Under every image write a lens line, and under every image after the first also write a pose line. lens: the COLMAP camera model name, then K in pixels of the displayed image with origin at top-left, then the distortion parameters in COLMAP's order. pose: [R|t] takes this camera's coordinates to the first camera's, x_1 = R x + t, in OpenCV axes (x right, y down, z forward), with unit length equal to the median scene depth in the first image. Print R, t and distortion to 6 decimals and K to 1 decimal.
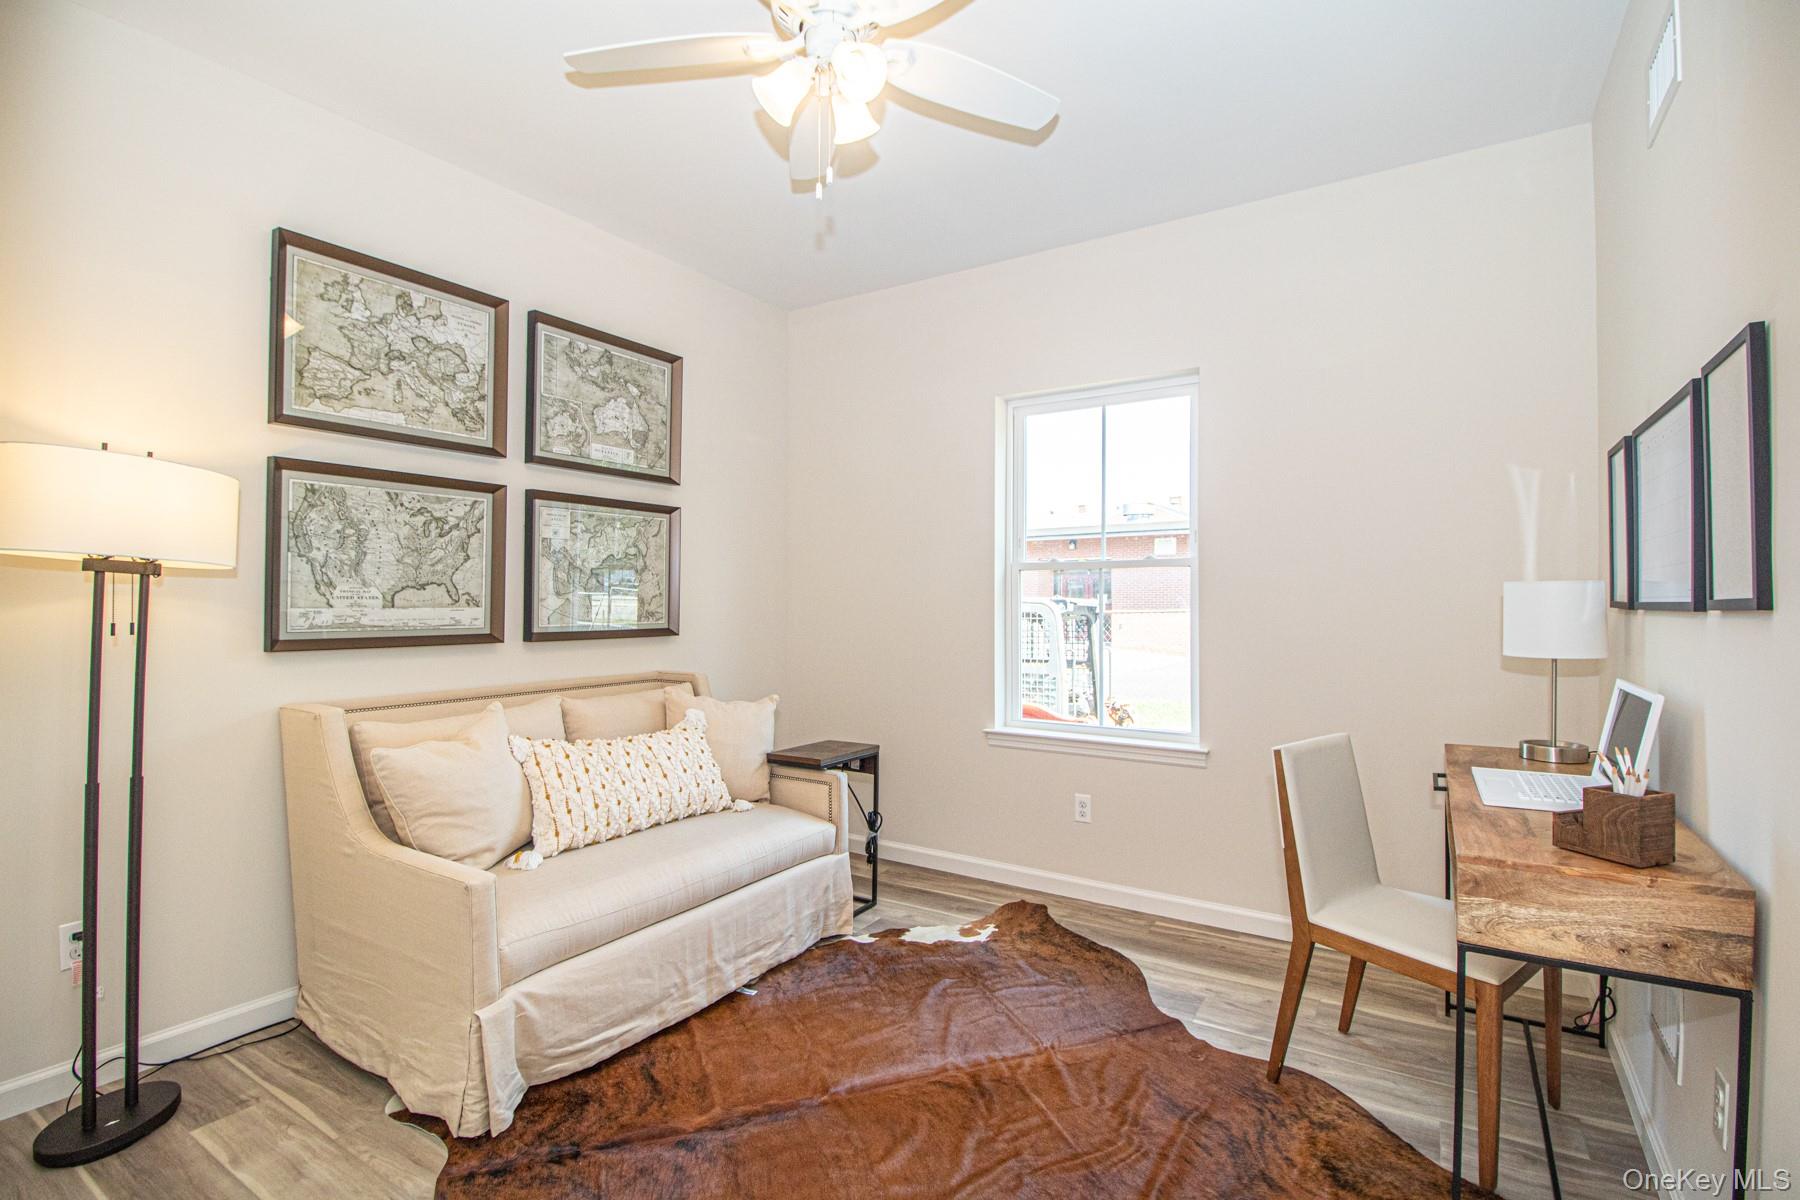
lens RADIAL K [[833.7, 0, 899.0], [0, 833.7, 598.1], [0, 0, 1]] dist [0.000128, -0.011696]
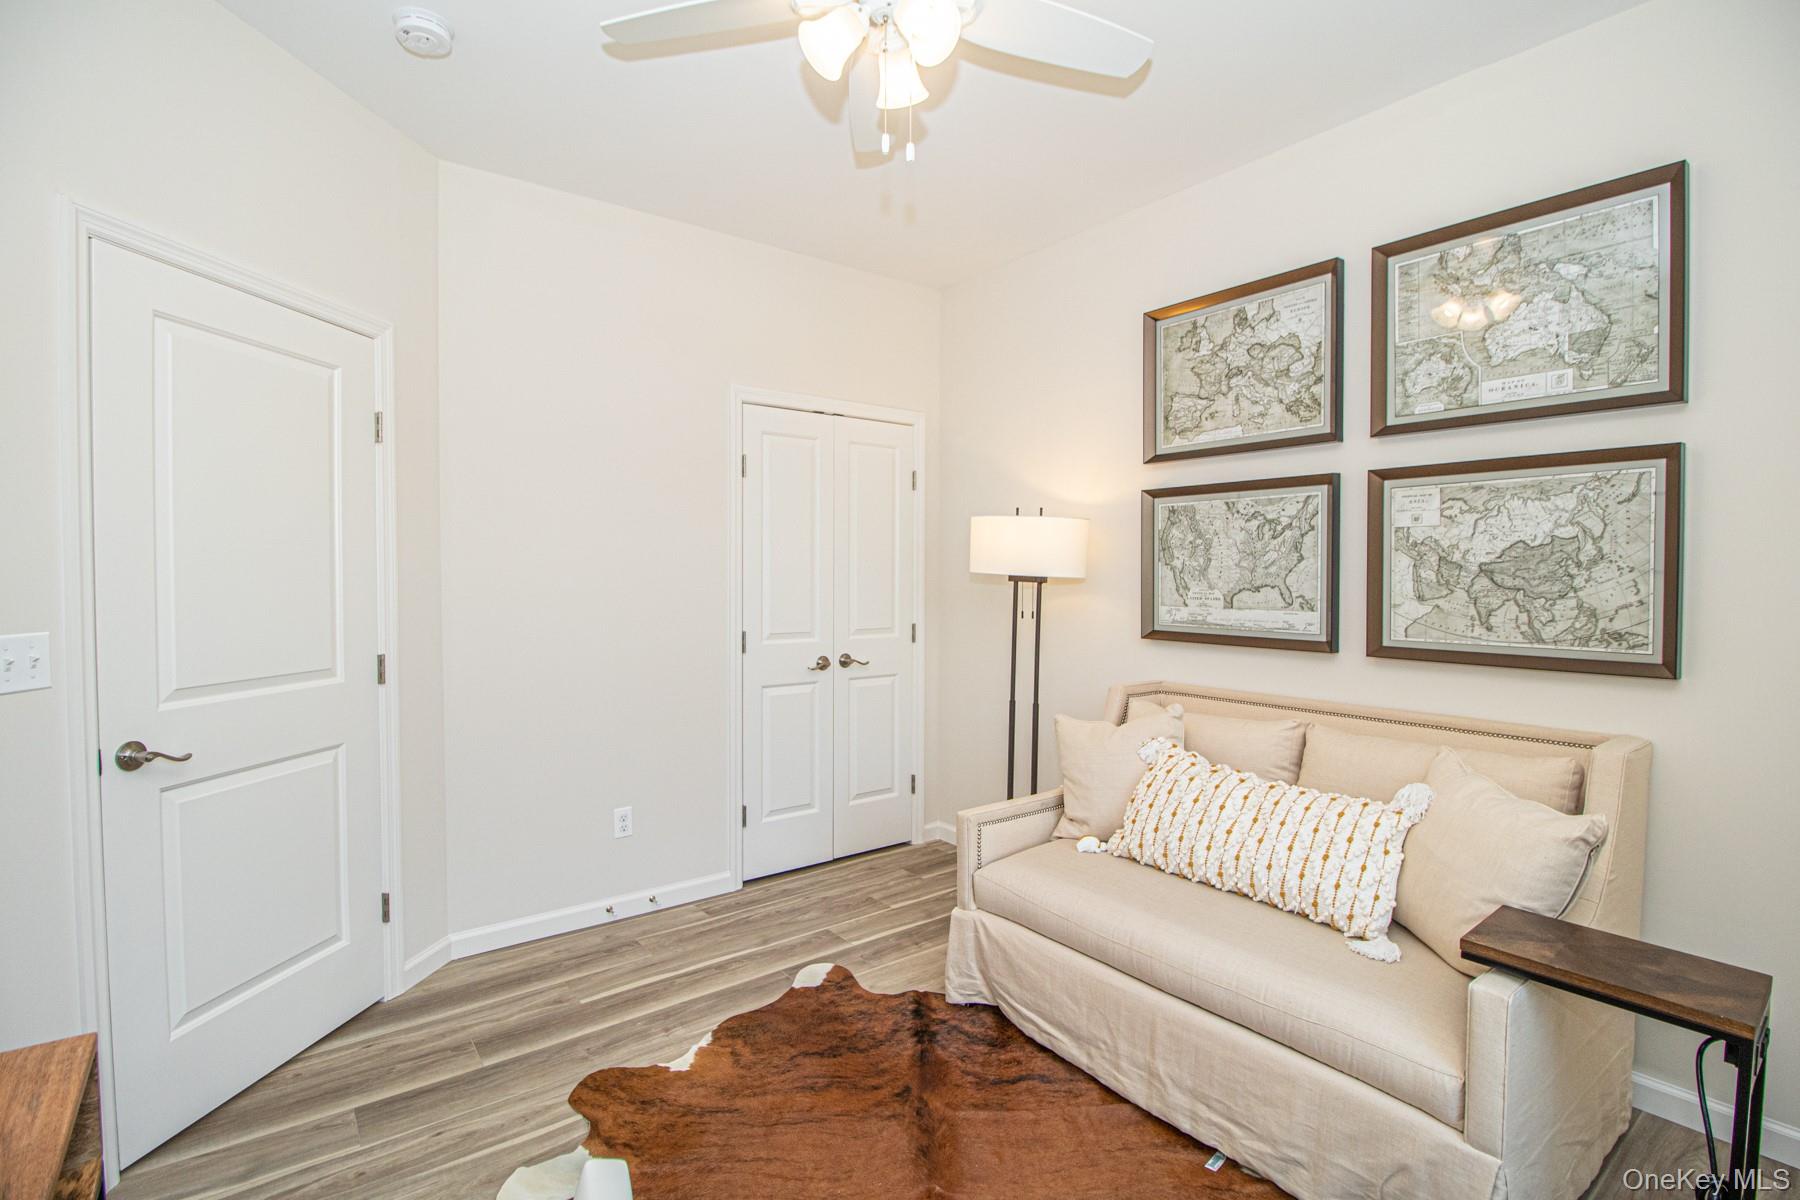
lens RADIAL K [[848.4, 0, 899.9], [0, 848.4, 596.8], [0, 0, 1]] dist [-0.000339, -0.012664]
pose [[-0.342206, 0.023813, -0.939323, 0.543095], [0.000999, 0.999687, 0.024980, -0.029996], [0.939625, 0.007610, -0.342123, 0.922798]]
